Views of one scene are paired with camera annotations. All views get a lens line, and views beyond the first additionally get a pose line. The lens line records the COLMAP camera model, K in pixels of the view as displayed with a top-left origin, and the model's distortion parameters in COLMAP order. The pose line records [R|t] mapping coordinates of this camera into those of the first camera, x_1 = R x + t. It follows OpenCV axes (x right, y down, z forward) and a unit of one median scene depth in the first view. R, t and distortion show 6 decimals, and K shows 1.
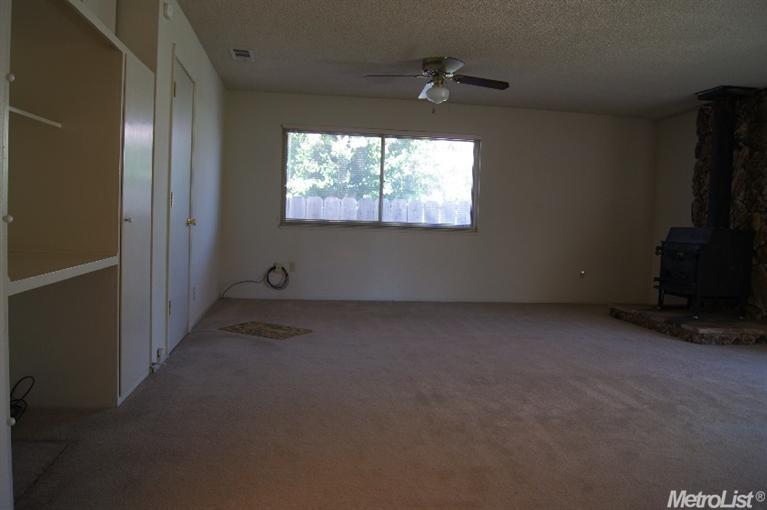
lens RADIAL K [[598.9, 0, 377.0], [0, 598.9, 256.5], [0, 0, 1]] dist [-0.071041, 0.002633]
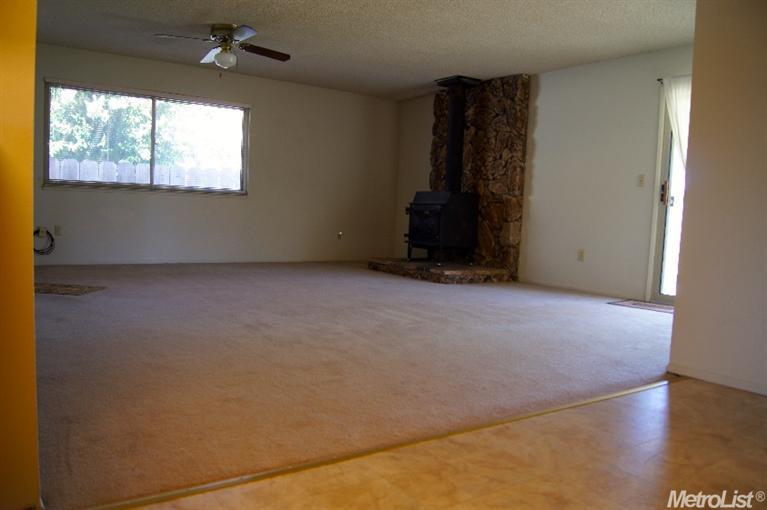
lens RADIAL K [[598.9, 0, 377.0], [0, 598.9, 256.5], [0, 0, 1]] dist [-0.071041, 0.002633]
pose [[0.900074, -0.029197, 0.434759, -0.104803], [0.014274, 0.999193, 0.037552, 0.035326], [-0.435504, -0.027594, 0.899764, -0.061173]]
